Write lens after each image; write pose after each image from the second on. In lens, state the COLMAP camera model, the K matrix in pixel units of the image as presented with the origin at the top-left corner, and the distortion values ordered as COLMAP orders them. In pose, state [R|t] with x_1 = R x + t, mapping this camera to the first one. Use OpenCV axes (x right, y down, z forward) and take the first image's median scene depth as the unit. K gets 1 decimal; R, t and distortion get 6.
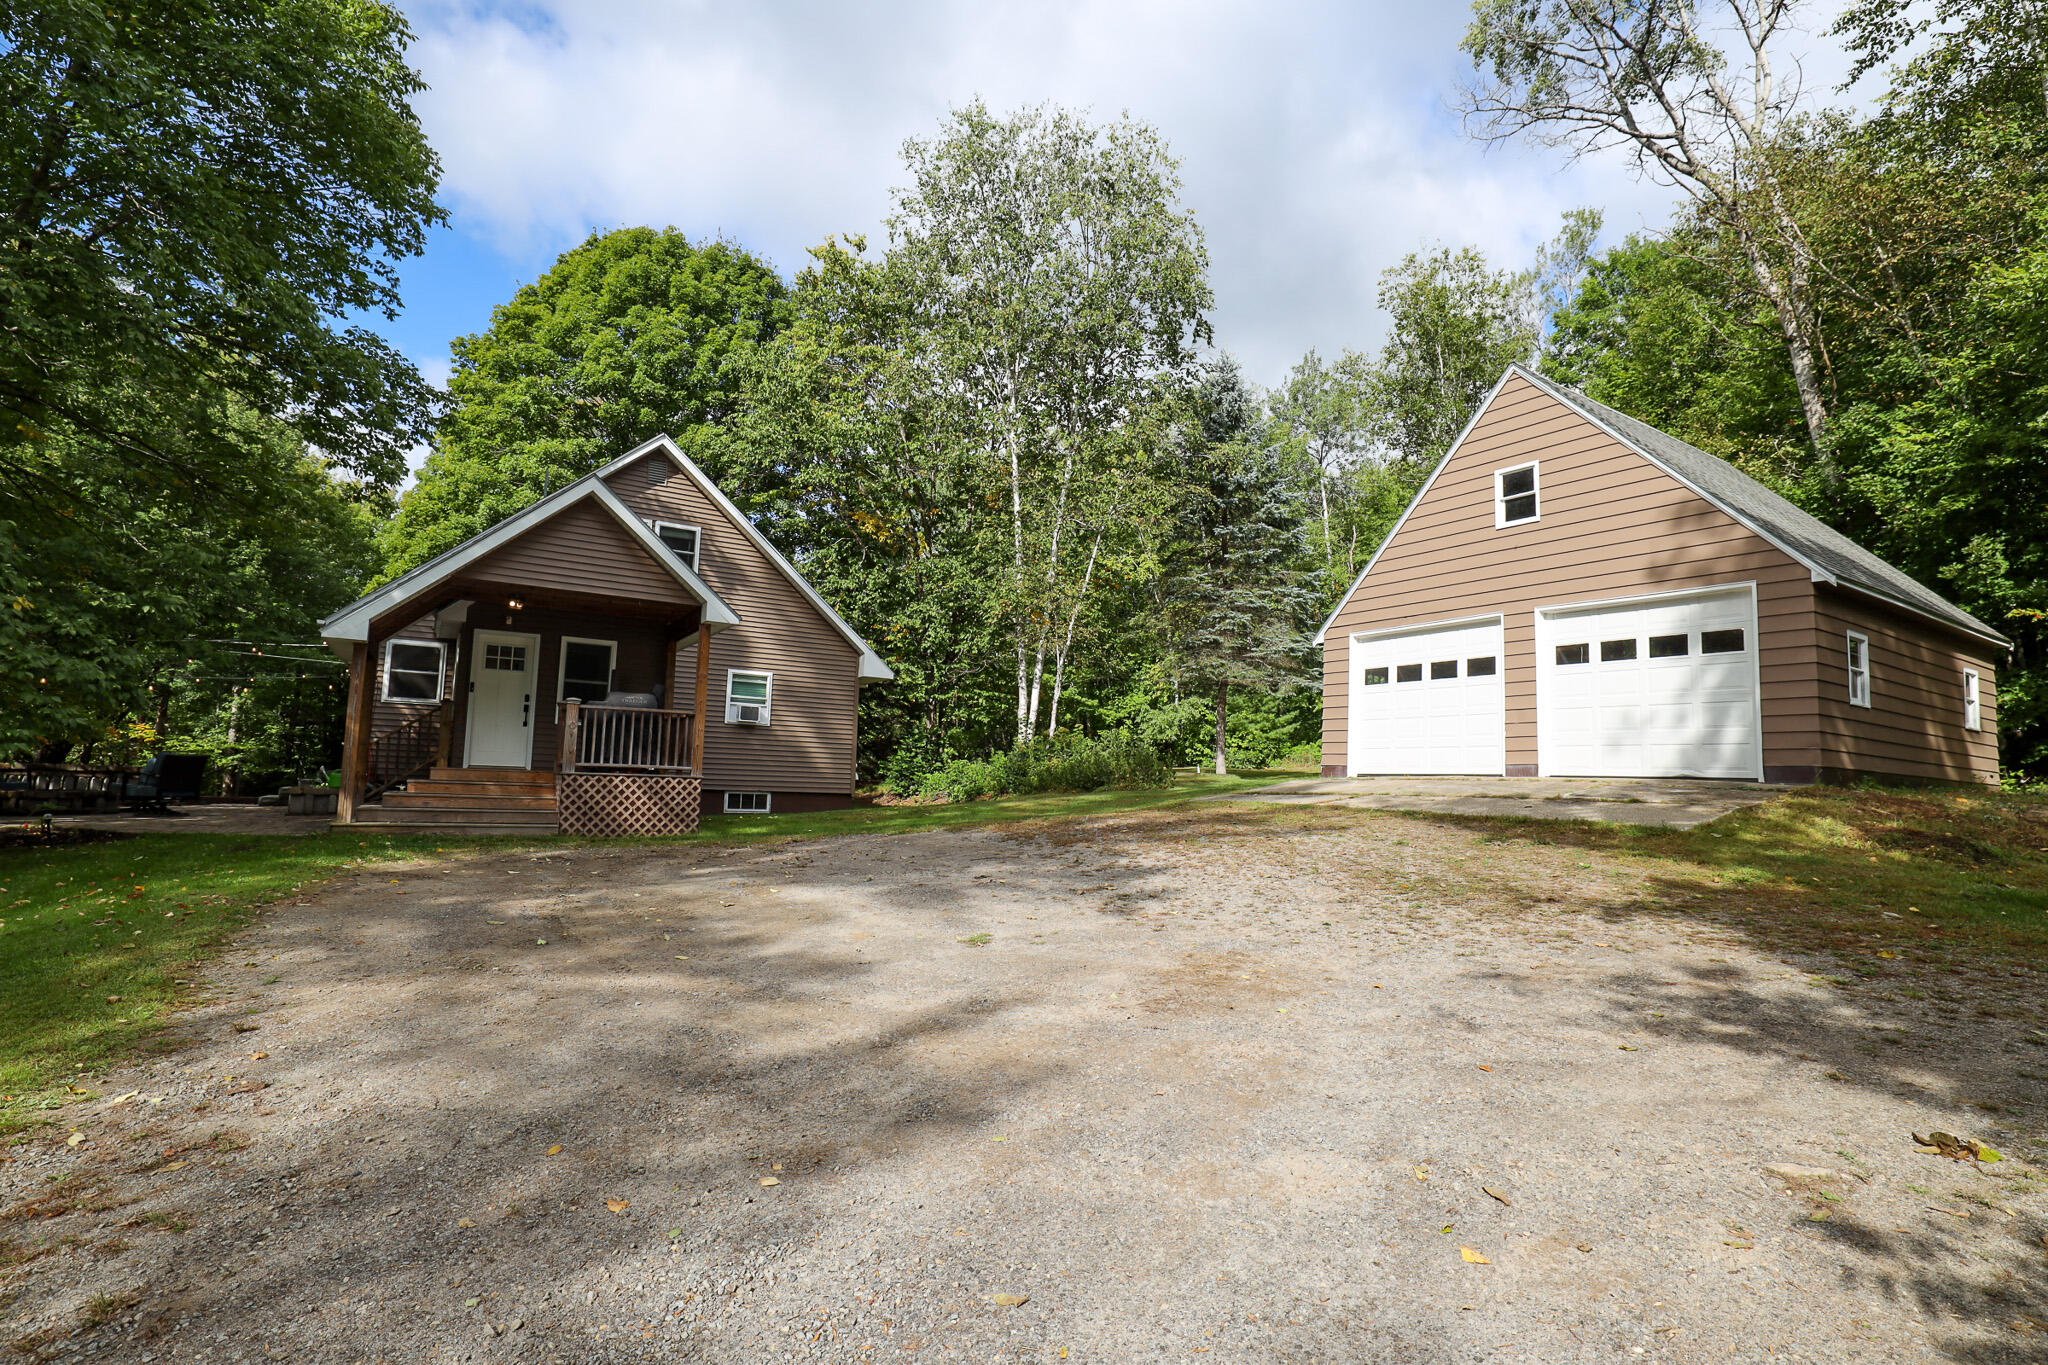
lens RADIAL K [[987.9, 0, 1024.6], [0, 987.9, 687.0], [0, 0, 1]] dist [-0.027244, 0.008284]
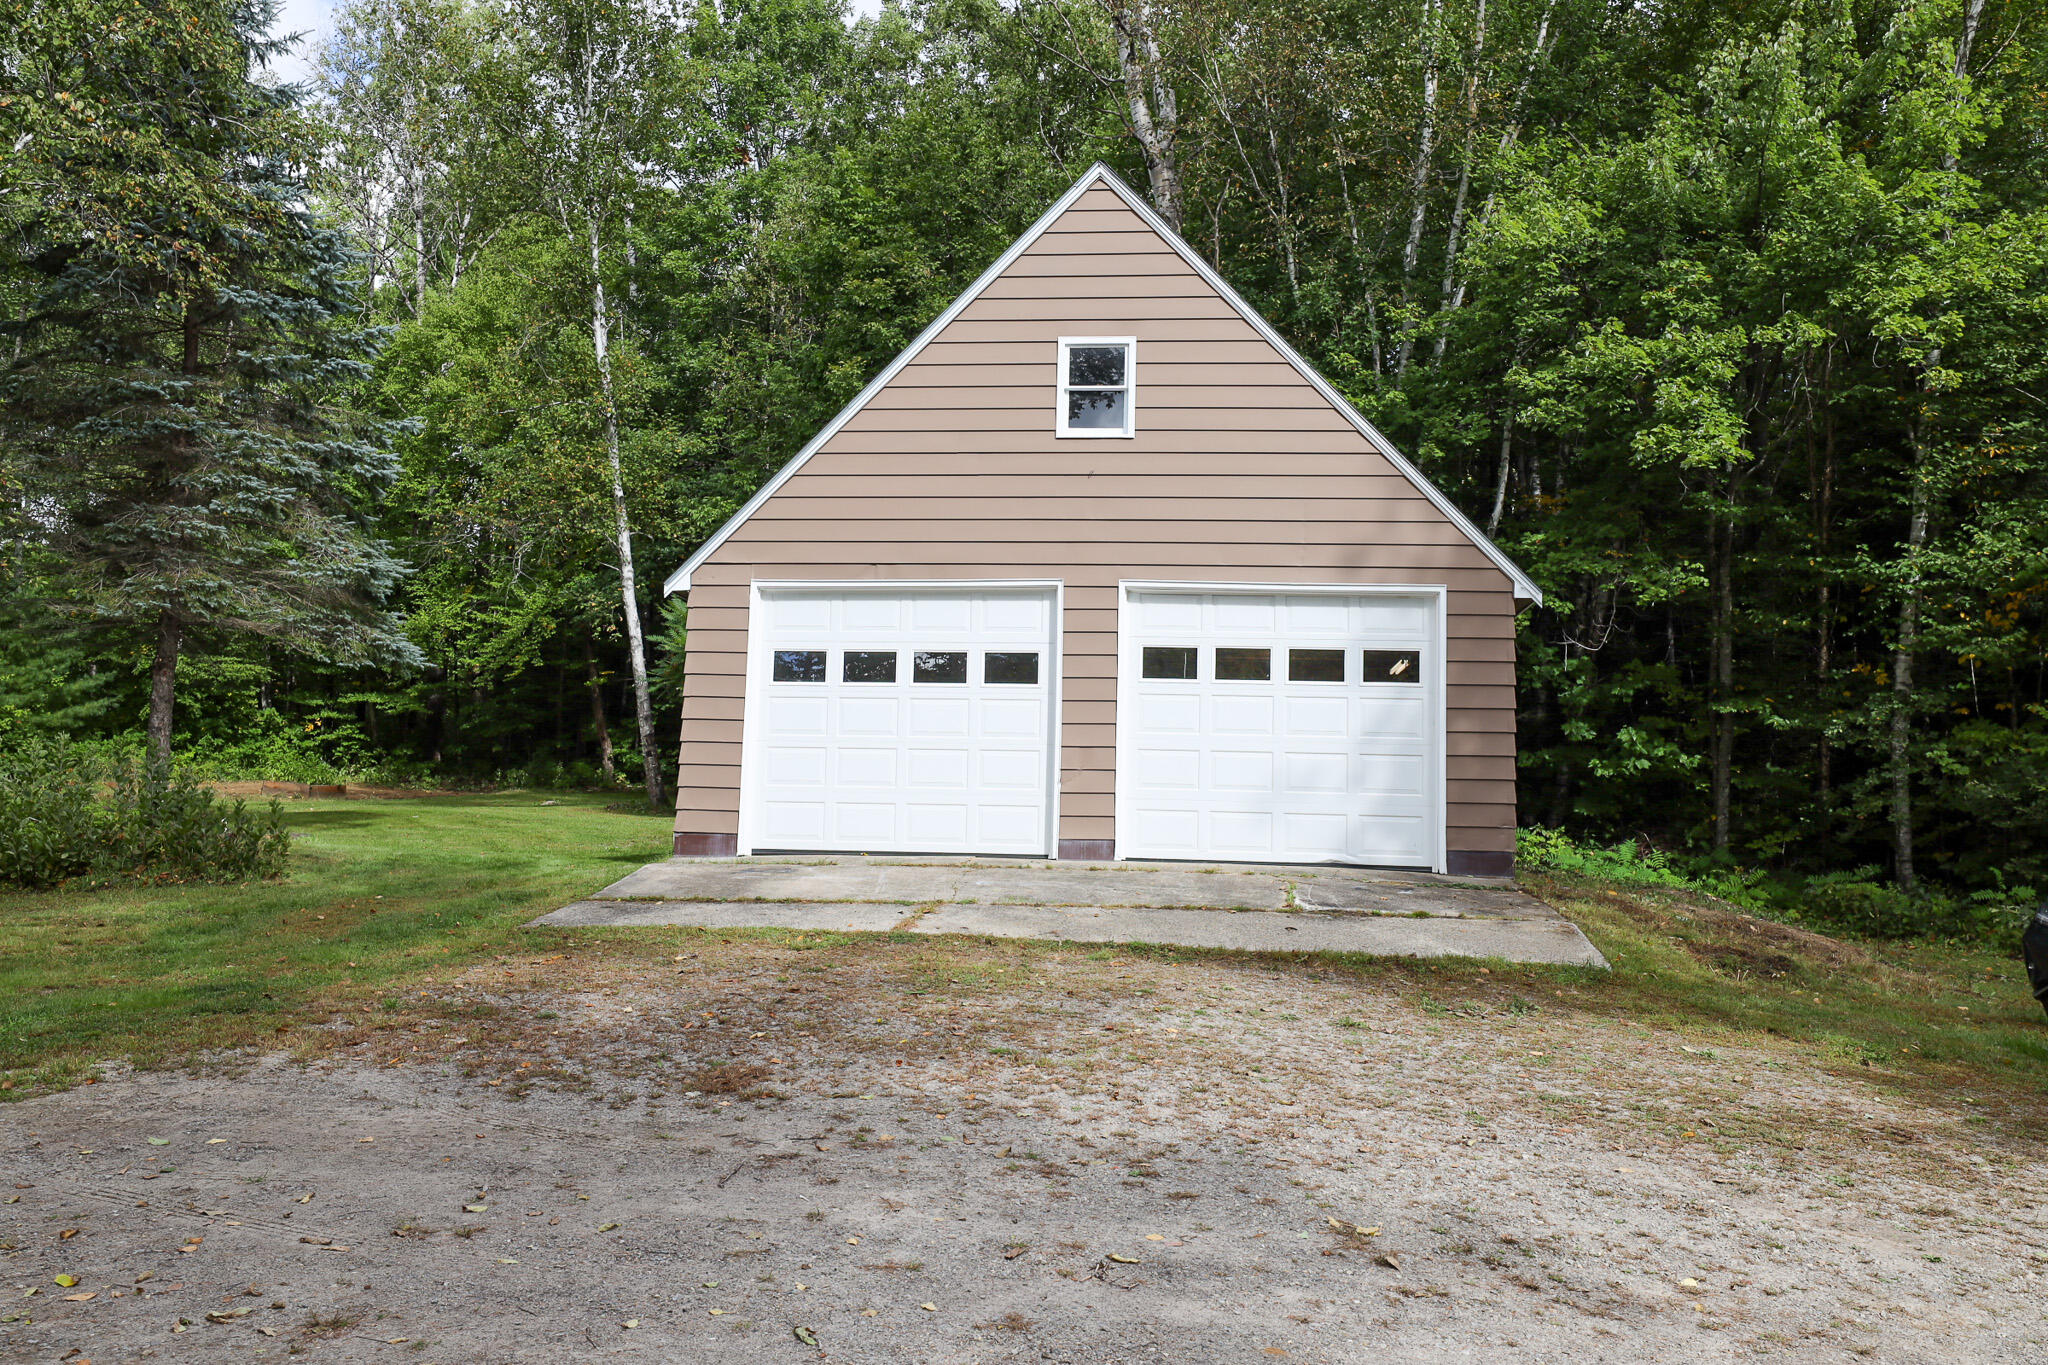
lens RADIAL K [[1738.1, 0, 1024.4], [0, 1738.1, 674.6], [0, 0, 1]] dist [0.005518, 0.001719]
pose [[0.645556, 0.055118, 0.761722, -0.316153], [-0.076970, 0.997009, -0.006912, -0.010519], [-0.759825, -0.054167, 0.647868, 0.334359]]
